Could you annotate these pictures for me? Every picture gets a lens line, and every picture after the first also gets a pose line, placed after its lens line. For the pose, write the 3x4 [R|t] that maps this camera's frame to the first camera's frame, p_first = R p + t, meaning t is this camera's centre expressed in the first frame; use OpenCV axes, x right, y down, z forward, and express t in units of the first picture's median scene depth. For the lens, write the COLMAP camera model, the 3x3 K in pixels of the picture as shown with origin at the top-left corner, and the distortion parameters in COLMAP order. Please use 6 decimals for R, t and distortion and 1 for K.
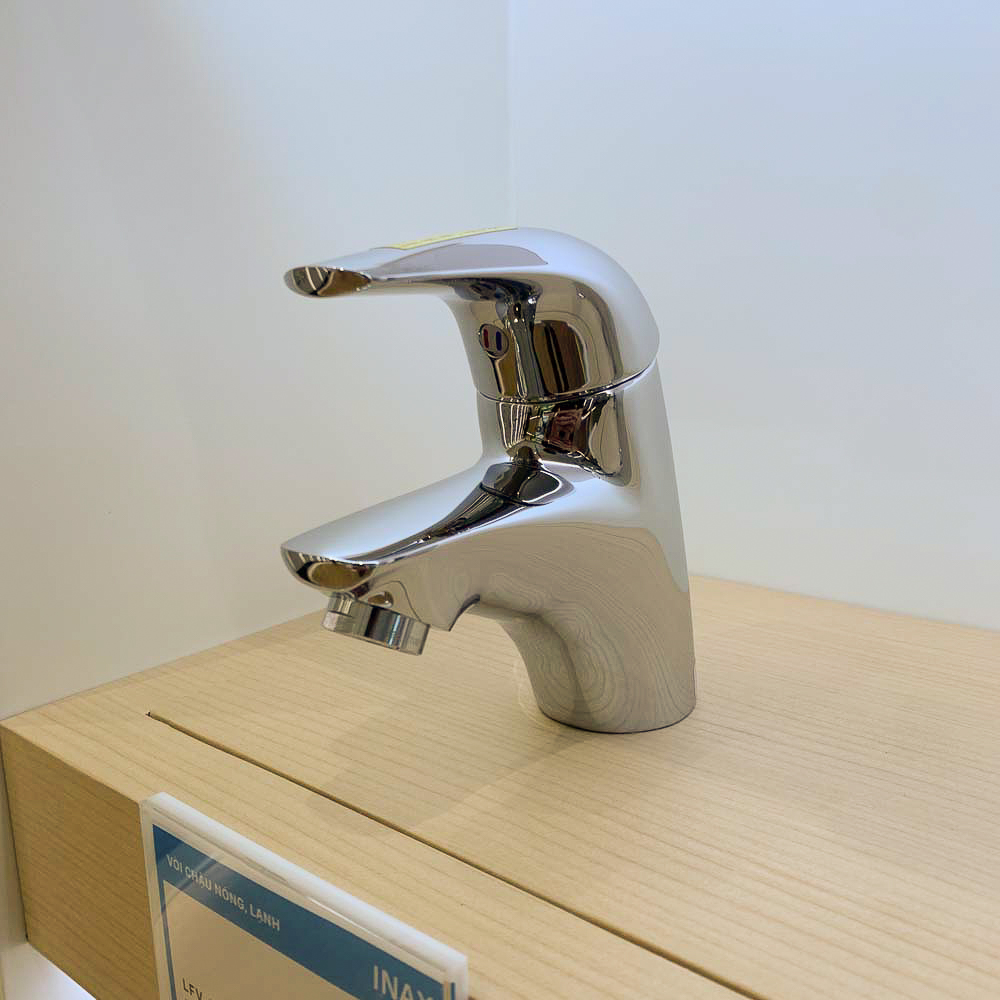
lens RADIAL K [[972.8, 0, 500.0], [0, 972.8, 500.0], [0, 0, 1]] dist [-0.011523, -0.023391]
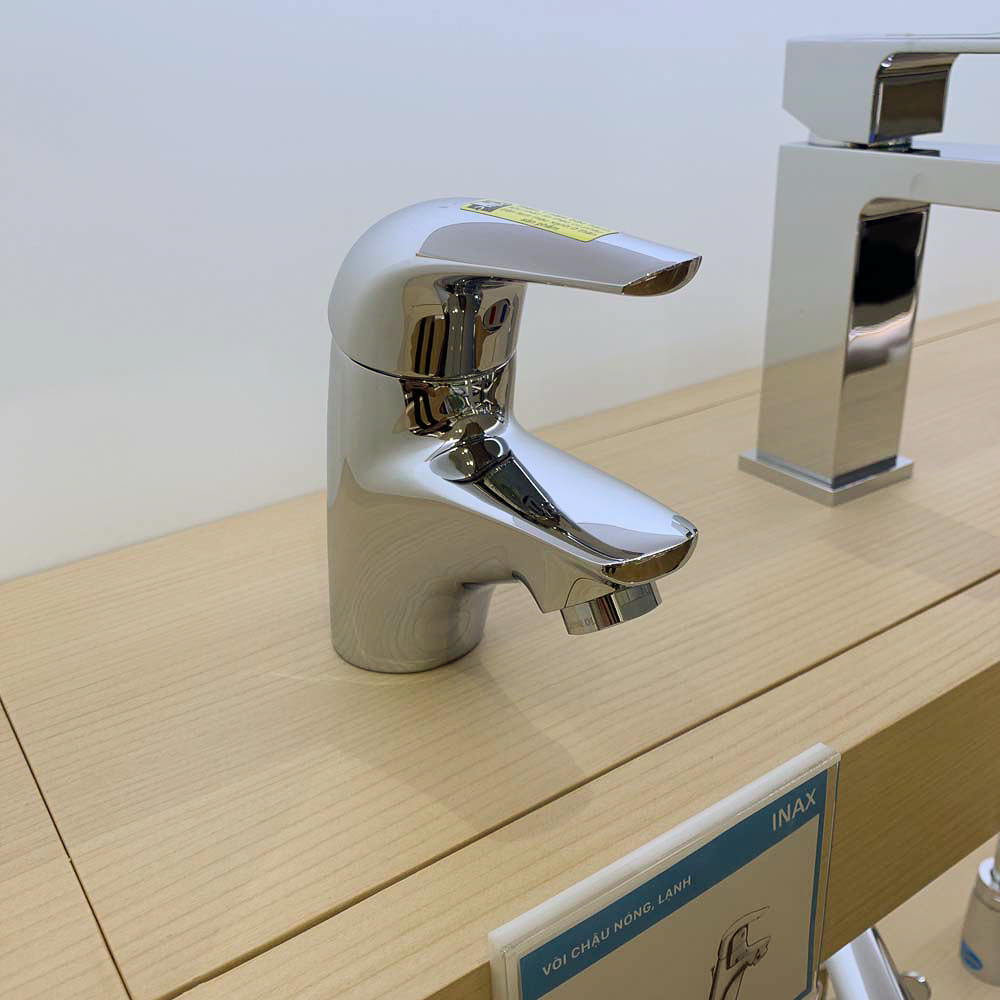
lens RADIAL K [[1026.3, 0, 475.0], [0, 1026.3, 574.8], [0, 0, 1]] dist [-0.017951, 0.015831]
pose [[0.297974, -0.437251, 0.848542, -0.935525], [0.275141, 0.890537, 0.362272, -0.277356], [-0.914062, 0.125521, 0.385663, 0.630721]]
